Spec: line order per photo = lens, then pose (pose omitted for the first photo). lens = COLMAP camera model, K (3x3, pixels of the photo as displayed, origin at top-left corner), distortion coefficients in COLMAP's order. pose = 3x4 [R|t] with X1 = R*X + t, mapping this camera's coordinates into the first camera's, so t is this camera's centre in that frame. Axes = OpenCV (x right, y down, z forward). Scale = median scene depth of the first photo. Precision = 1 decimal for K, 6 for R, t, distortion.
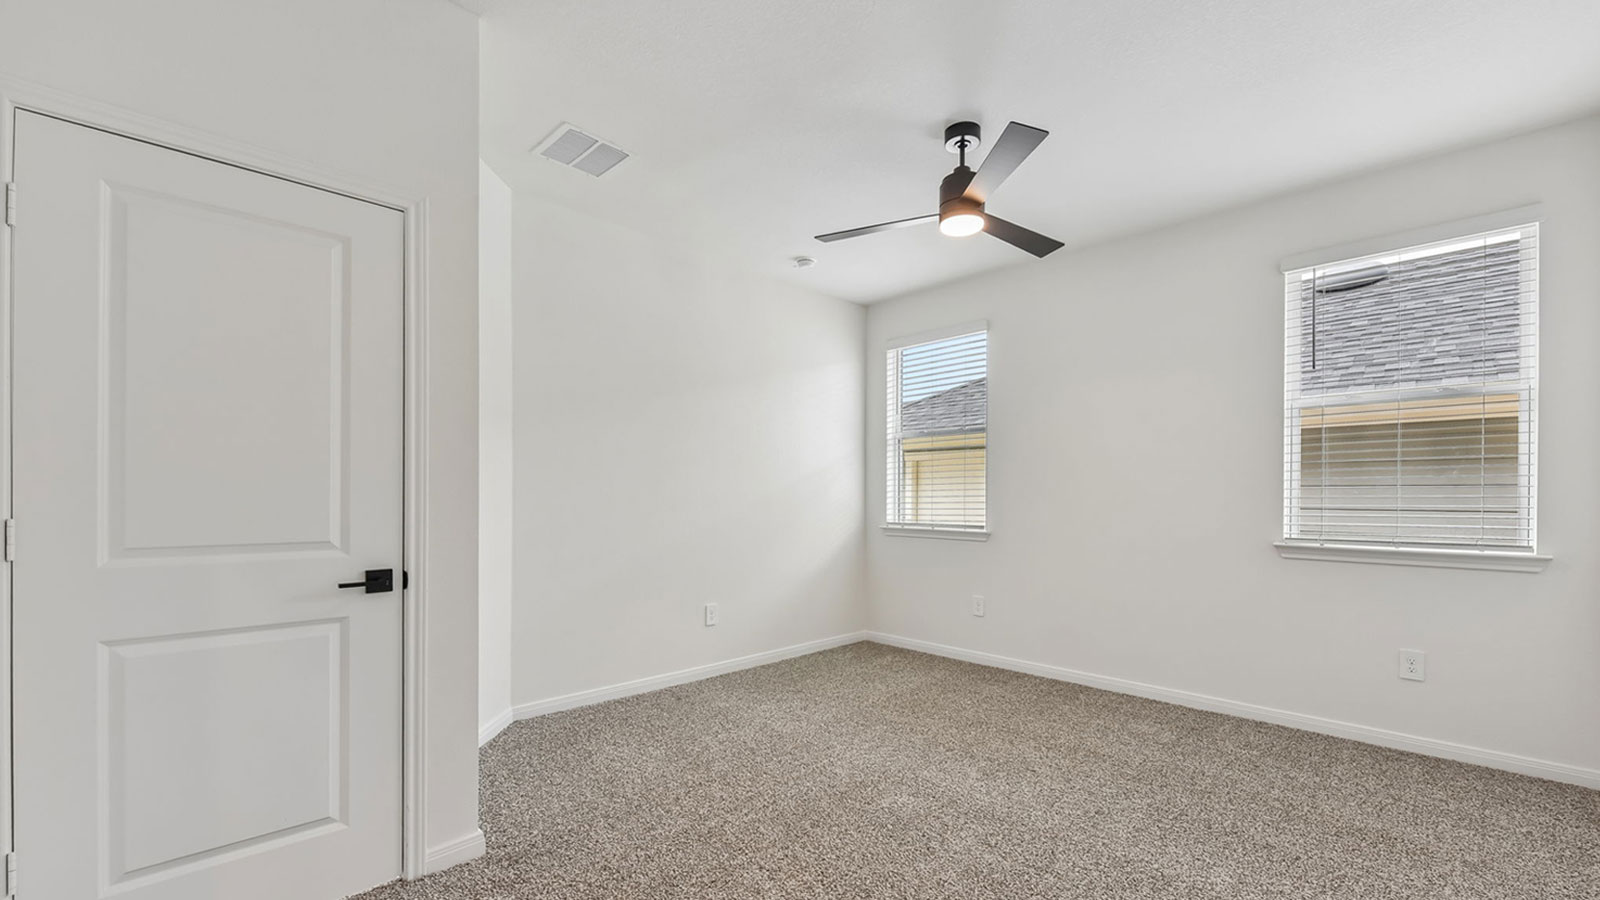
lens RADIAL K [[638.8, 0, 812.4], [0, 638.8, 500.5], [0, 0, 1]] dist [-0.015498, 0.000290]
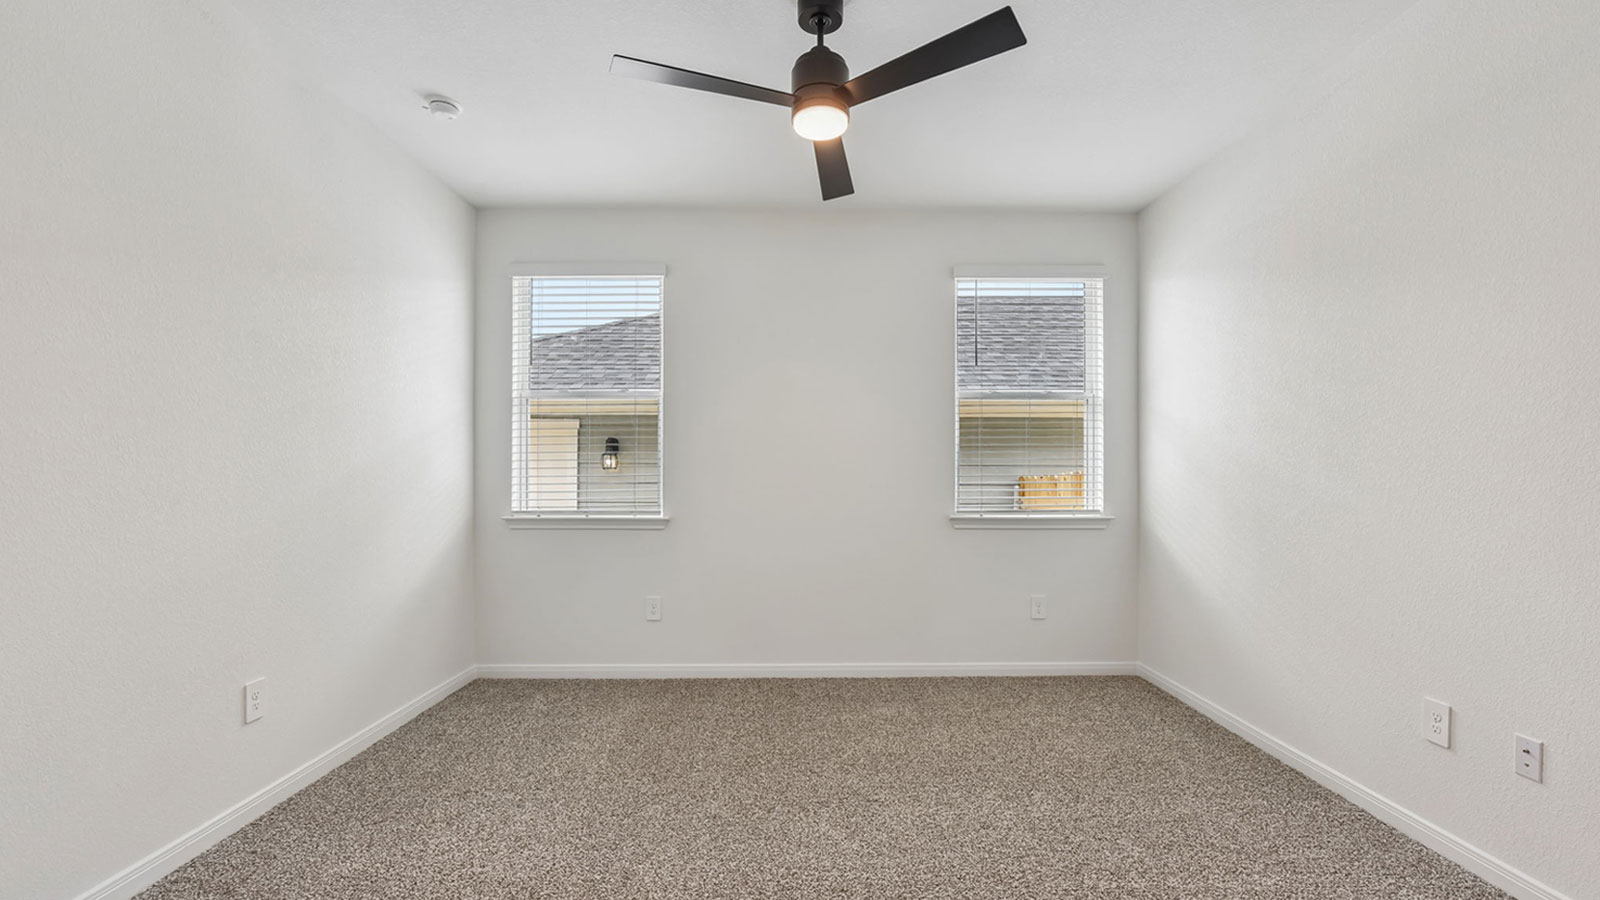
lens RADIAL K [[638.8, 0, 781.6], [0, 638.8, 475.4], [0, 0, 1]] dist [-0.015498, 0.000290]
pose [[0.700905, -0.001691, 0.713253, -0.224985], [0.006779, 0.999968, -0.004291, -0.001741], [-0.713222, 0.007843, 0.700894, 0.324034]]
